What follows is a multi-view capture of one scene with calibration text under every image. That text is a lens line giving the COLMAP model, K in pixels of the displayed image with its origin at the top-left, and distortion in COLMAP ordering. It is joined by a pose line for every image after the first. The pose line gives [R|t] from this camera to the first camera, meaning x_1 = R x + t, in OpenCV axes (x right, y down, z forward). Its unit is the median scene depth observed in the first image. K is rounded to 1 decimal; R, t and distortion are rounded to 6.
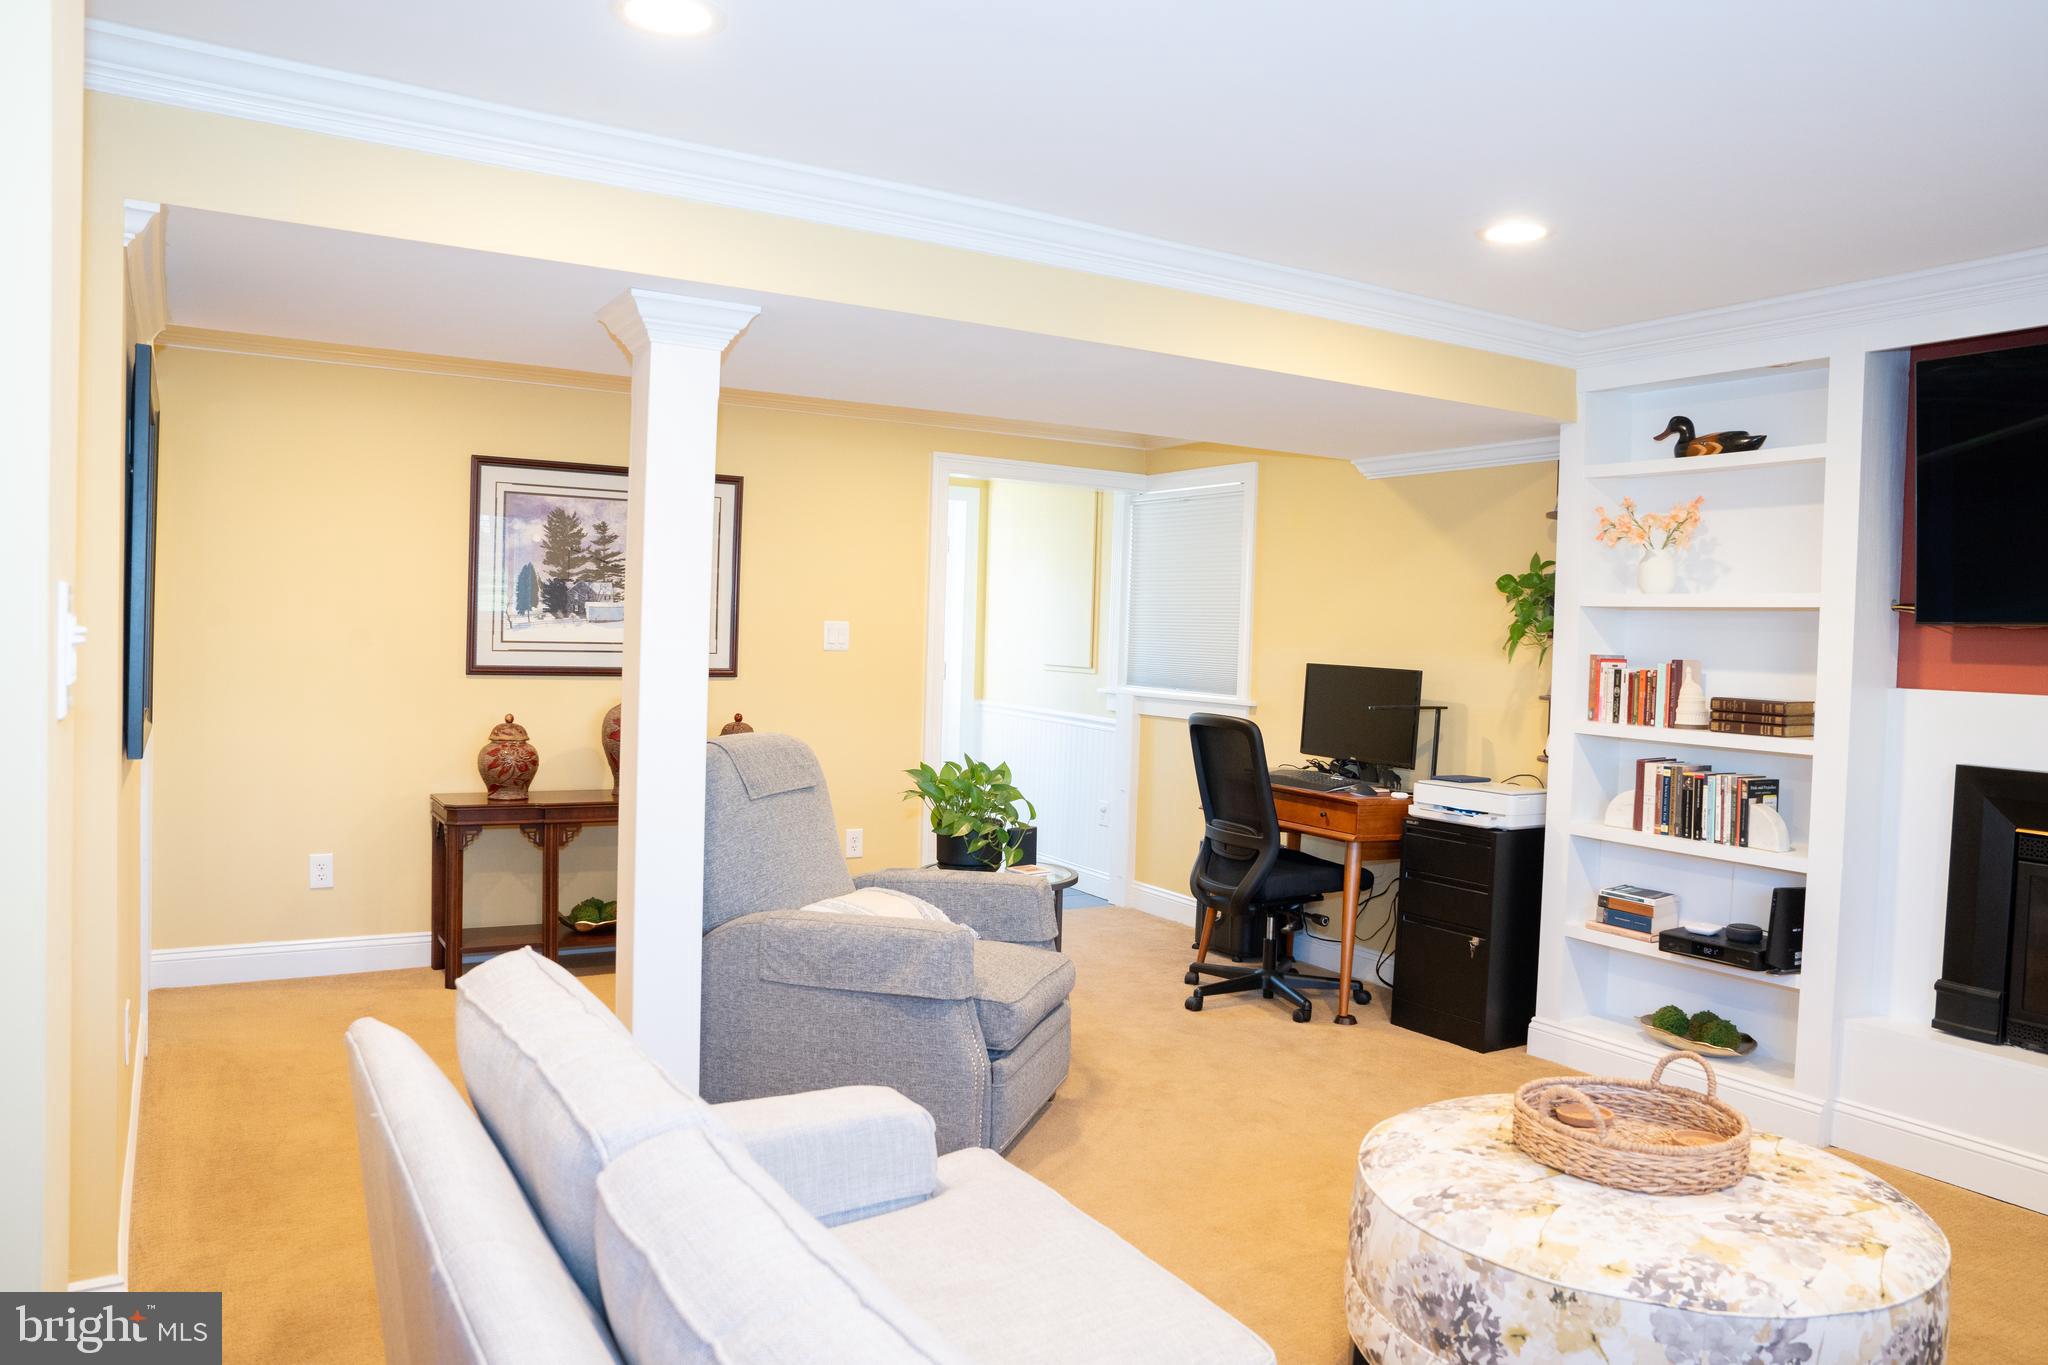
lens RADIAL K [[1398.5, 0, 1024.0], [0, 1398.5, 682.5], [0, 0, 1]] dist [-0.112338, 0.080748]
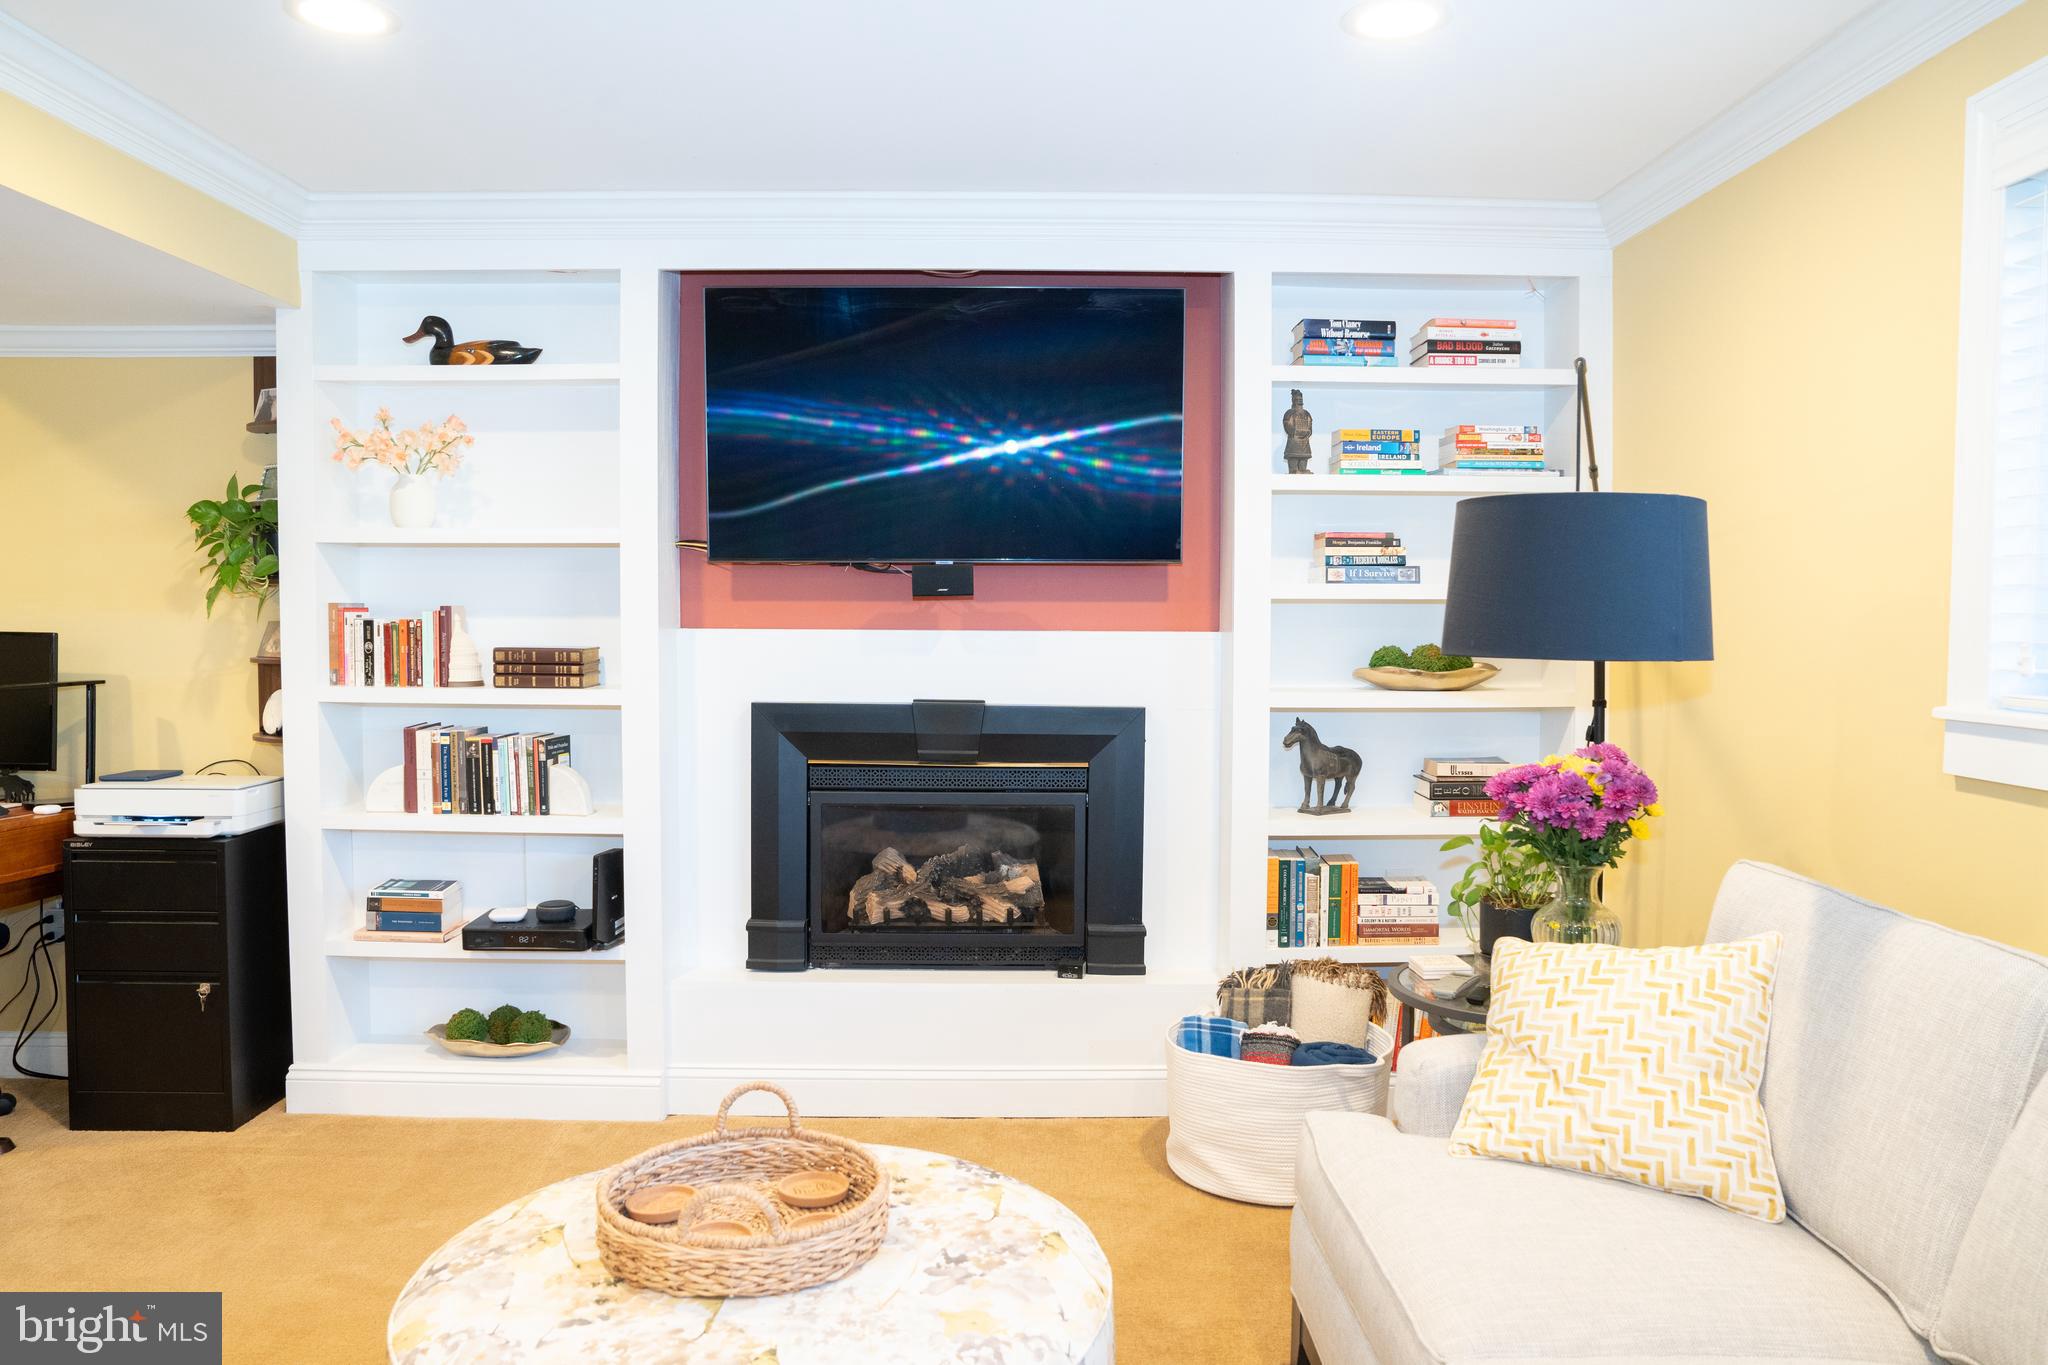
lens RADIAL K [[1398.5, 0, 1024.0], [0, 1398.5, 682.5], [0, 0, 1]] dist [-0.112338, 0.080748]
pose [[0.512164, -0.070473, 0.855992, -0.071362], [0.039432, 0.997507, 0.058531, -0.005143], [-0.857982, 0.003776, 0.513665, 0.263199]]
